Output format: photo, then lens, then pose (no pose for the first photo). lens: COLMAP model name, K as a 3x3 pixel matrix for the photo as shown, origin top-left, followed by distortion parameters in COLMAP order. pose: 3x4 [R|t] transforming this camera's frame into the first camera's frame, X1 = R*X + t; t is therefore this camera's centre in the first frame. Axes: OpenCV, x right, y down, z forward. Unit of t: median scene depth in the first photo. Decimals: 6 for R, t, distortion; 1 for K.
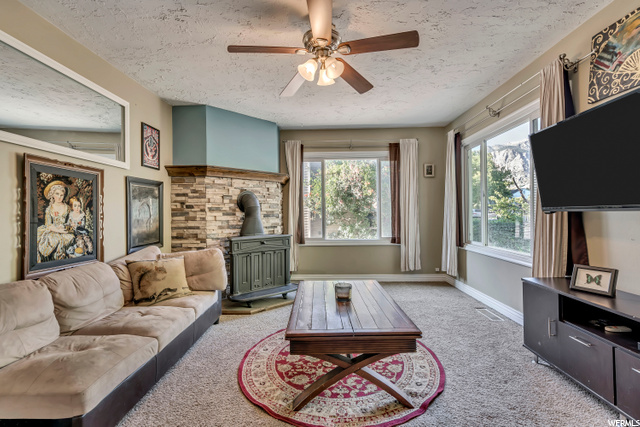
lens RADIAL K [[294.3, 0, 320.3], [0, 294.3, 213.5], [0, 0, 1]] dist [-0.004924, 0.002305]
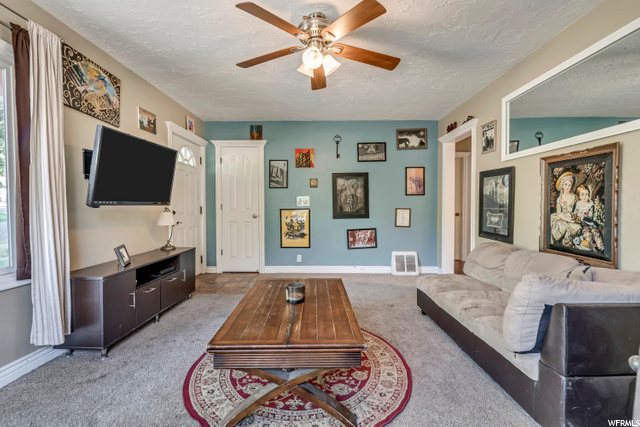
lens RADIAL K [[294.3, 0, 319.8], [0, 294.3, 213.9], [0, 0, 1]] dist [-0.004924, 0.002305]
pose [[-0.999948, 0.009829, -0.002747, 0.004252], [0.009744, 0.999516, 0.029558, -0.000572], [0.003037, 0.029530, -0.999559, 2.001650]]
